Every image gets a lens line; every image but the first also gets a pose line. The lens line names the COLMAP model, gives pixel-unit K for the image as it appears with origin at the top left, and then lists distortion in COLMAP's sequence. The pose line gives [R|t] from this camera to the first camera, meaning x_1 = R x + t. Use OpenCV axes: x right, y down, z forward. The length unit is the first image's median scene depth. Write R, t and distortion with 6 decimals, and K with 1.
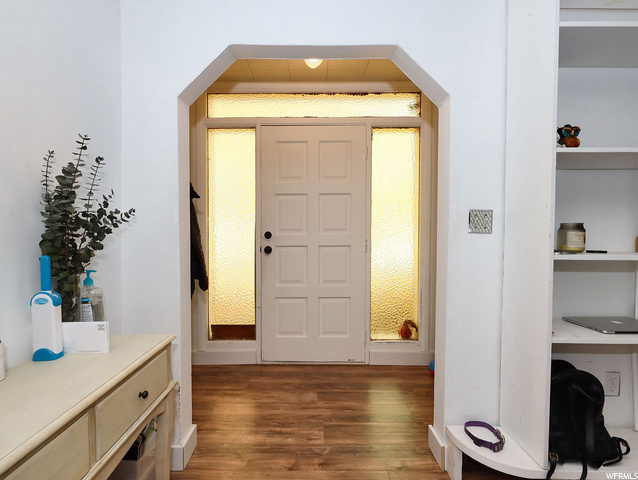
lens RADIAL K [[305.6, 0, 313.2], [0, 305.6, 241.1], [0, 0, 1]] dist [0.001431, 0.001264]
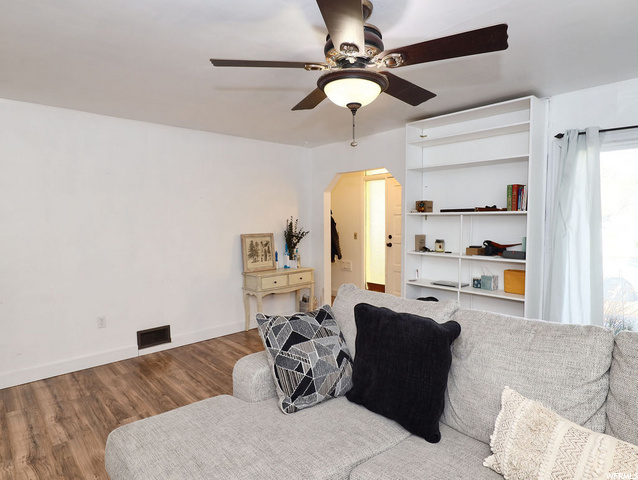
lens RADIAL K [[390.3, 0, 320.7], [0, 390.3, 244.0], [0, 0, 1]] dist [0.001694, 0.000371]
pose [[0.646500, 0.046973, -0.761467, 1.381463], [-0.013223, 0.998643, 0.050377, -0.089346], [0.762799, -0.022499, 0.646244, -0.834077]]
